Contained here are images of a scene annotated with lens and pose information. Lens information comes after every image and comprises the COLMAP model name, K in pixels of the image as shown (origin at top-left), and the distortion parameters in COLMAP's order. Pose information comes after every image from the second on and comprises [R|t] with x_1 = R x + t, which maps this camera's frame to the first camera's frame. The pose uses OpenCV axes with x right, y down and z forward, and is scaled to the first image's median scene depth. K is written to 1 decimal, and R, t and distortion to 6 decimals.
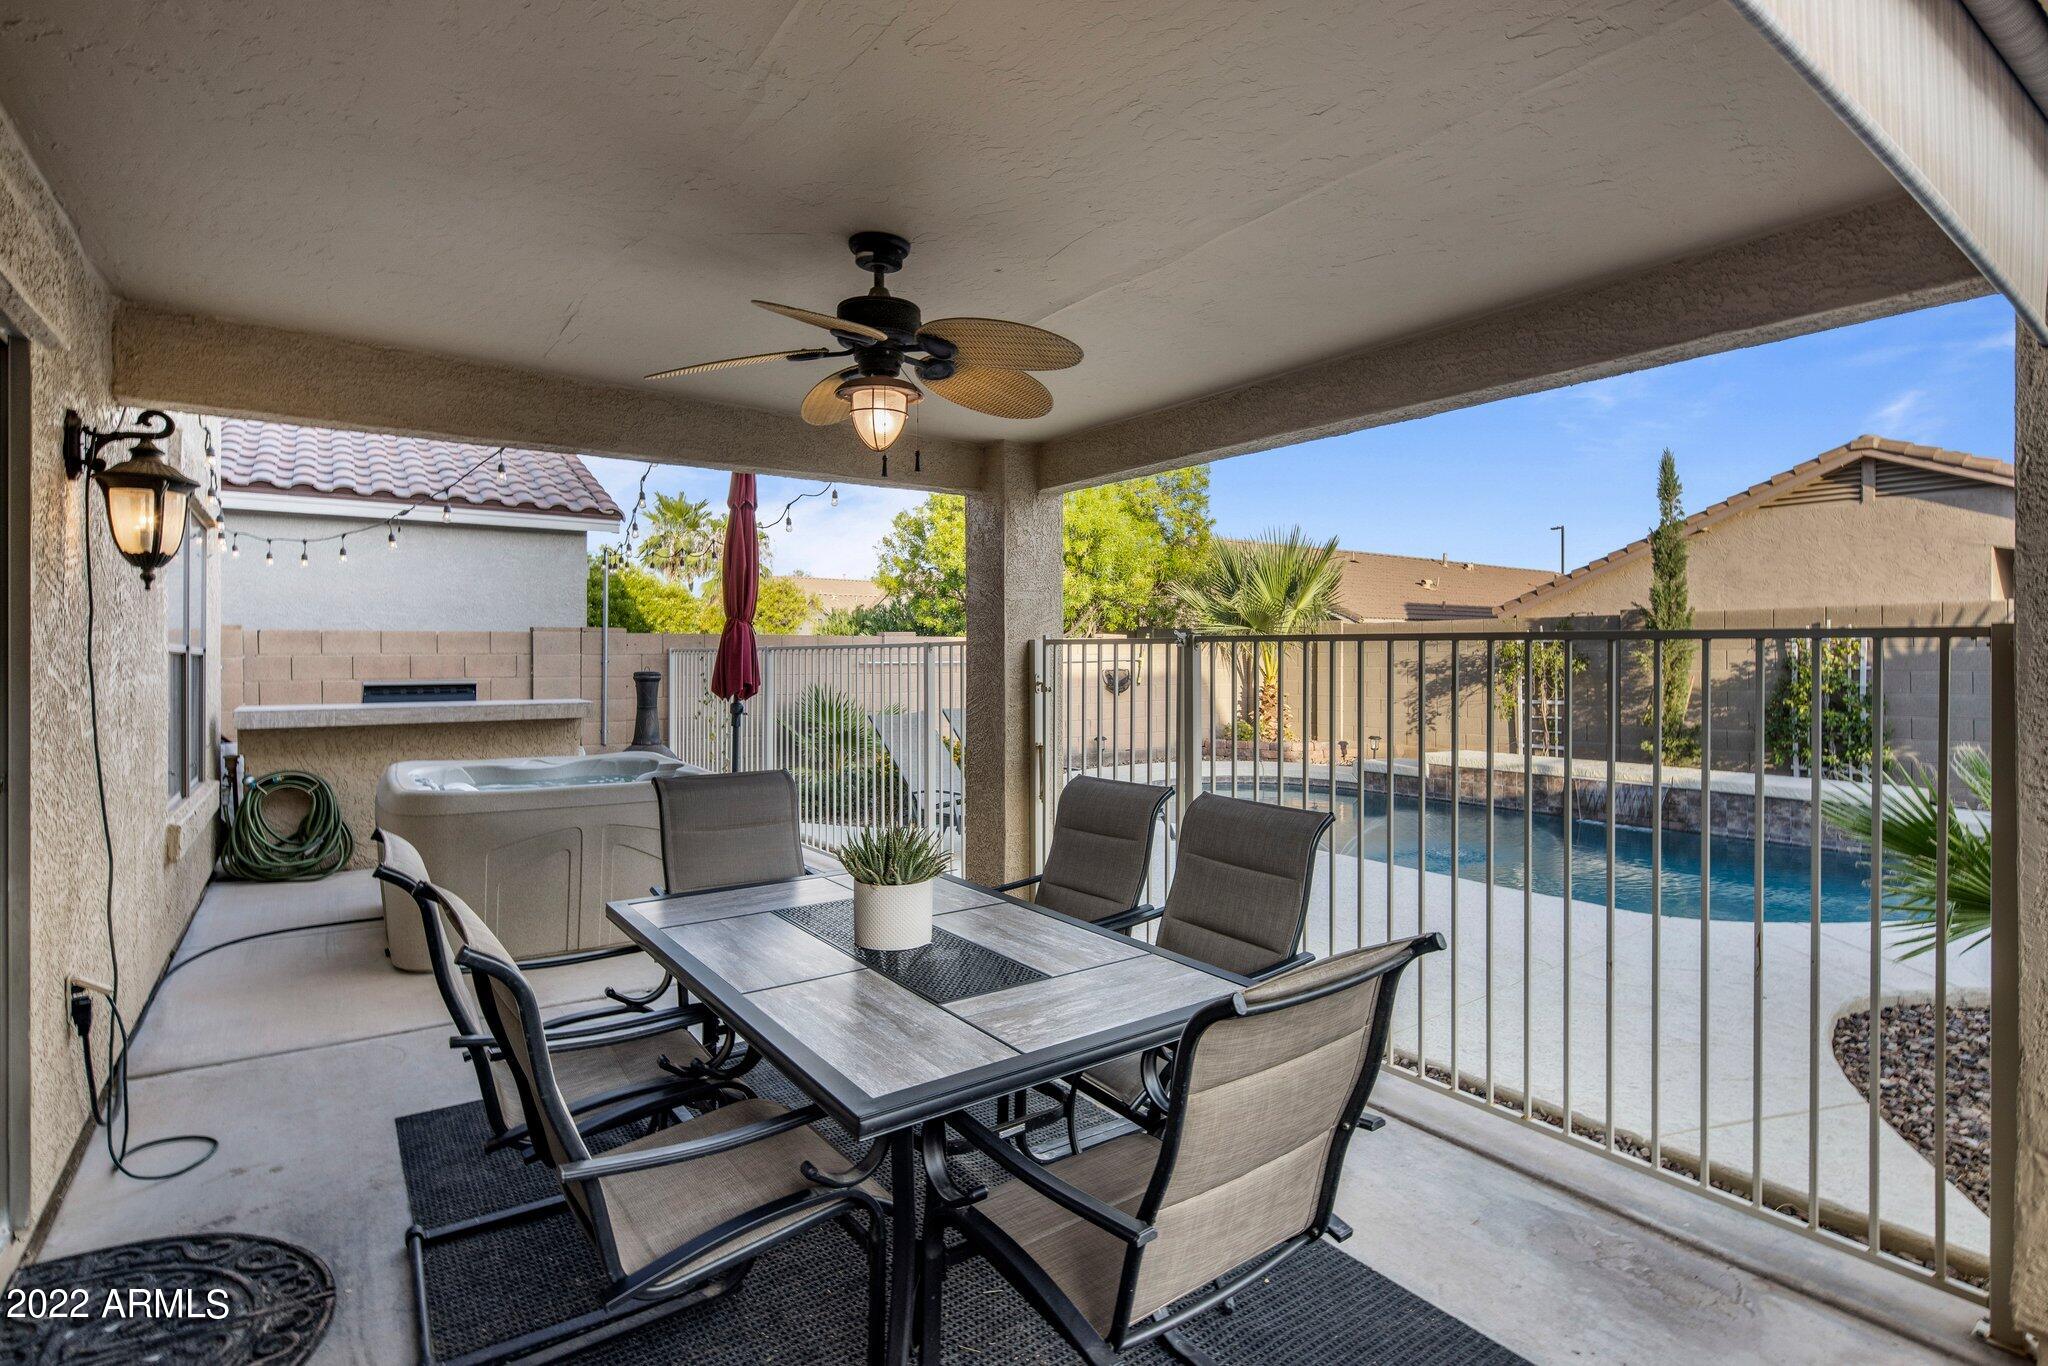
lens RADIAL K [[983.9, 0, 1015.8], [0, 983.9, 648.7], [0, 0, 1]] dist [-0.002951, -0.002034]
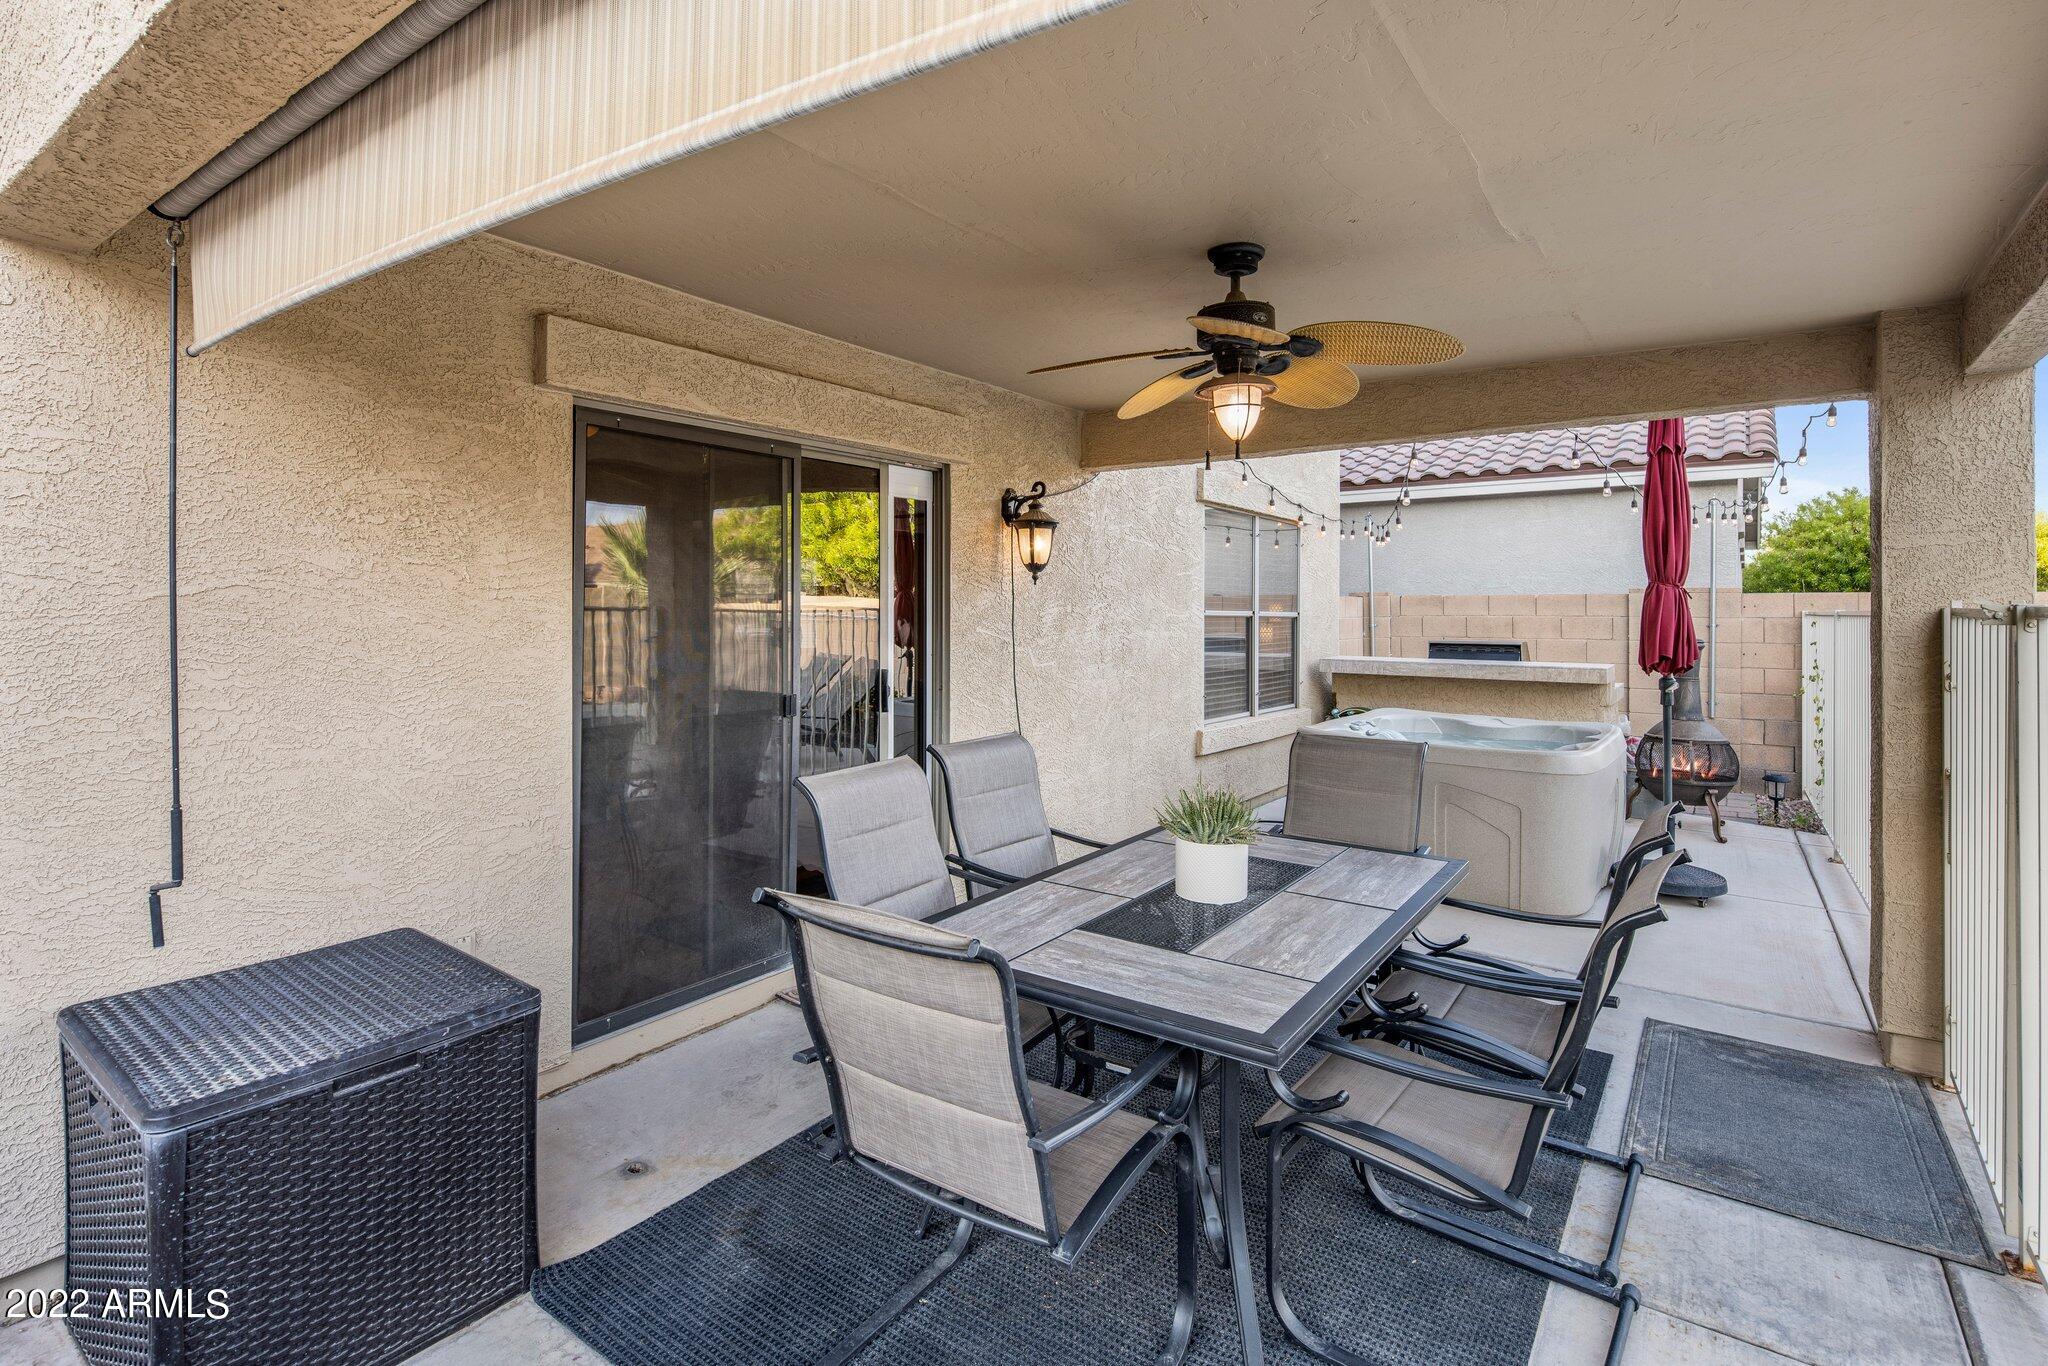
lens RADIAL K [[983.9, 0, 1032.9], [0, 983.9, 605.1], [0, 0, 1]] dist [-0.002951, -0.002034]
pose [[0.327137, -0.001109, -0.944976, 0.355426], [0.002712, 0.999996, -0.000235, -0.010646], [0.944973, -0.002486, 0.327139, 0.192347]]
